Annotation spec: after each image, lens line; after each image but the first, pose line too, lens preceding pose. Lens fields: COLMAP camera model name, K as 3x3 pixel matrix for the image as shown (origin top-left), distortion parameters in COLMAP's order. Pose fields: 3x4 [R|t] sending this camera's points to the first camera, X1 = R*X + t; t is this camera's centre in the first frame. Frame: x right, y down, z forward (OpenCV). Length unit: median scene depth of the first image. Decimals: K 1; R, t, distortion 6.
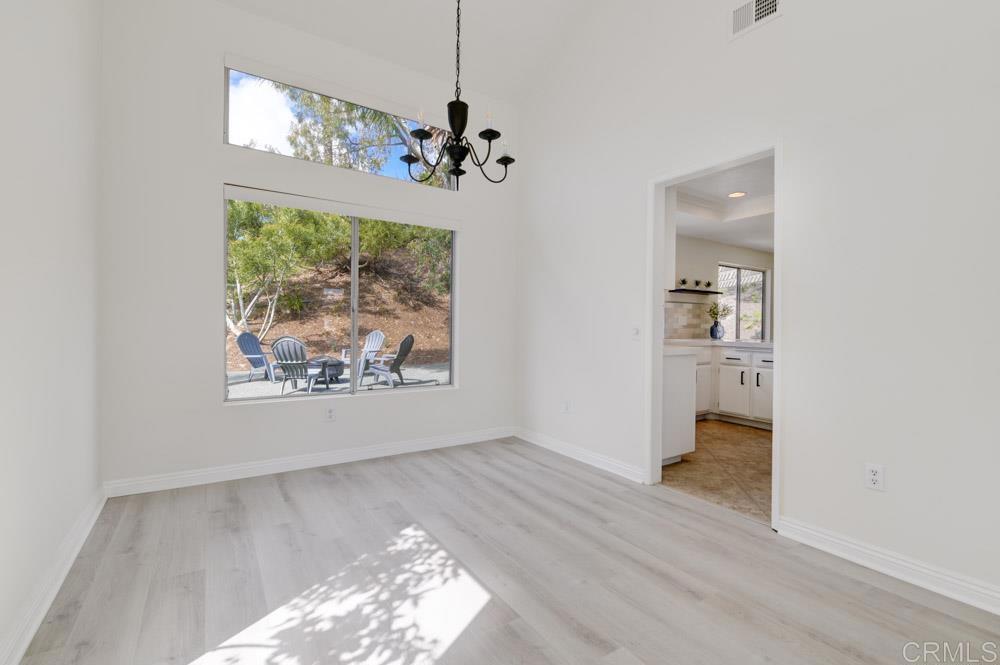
lens RADIAL K [[440.8, 0, 500.0], [0, 440.8, 332.5], [0, 0, 1]] dist [0.003599, 0.000173]
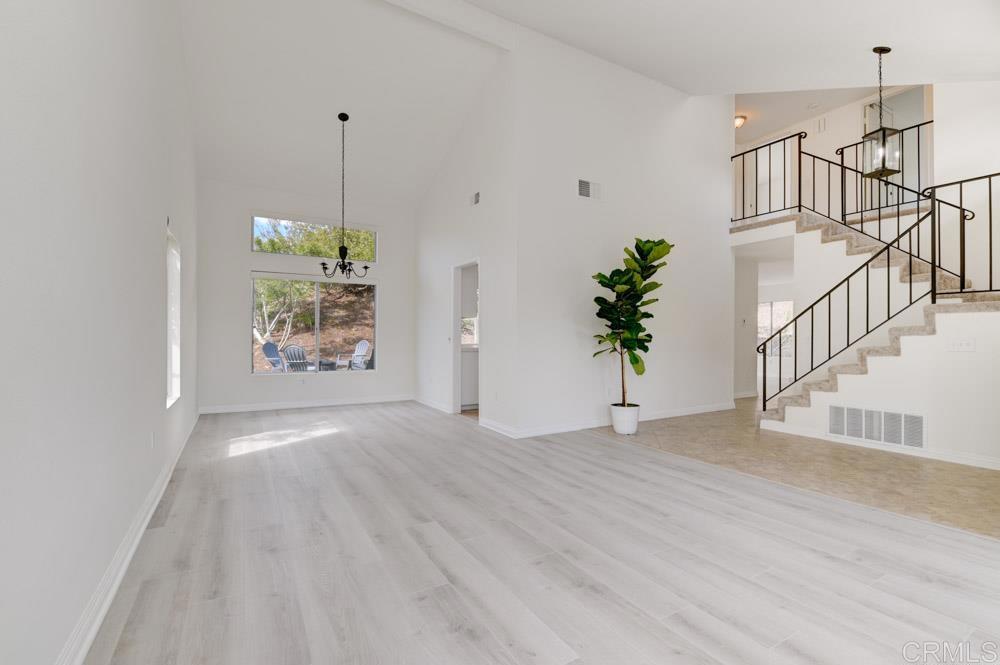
lens RADIAL K [[433.2, 0, 500.0], [0, 433.2, 332.5], [0, 0, 1]] dist [-0.009235, 0.000124]
pose [[0.999032, -0.007411, -0.043372, 0.724145], [0.006456, 0.999735, -0.022112, 0.014960], [0.043524, 0.021811, 0.998814, -1.120475]]
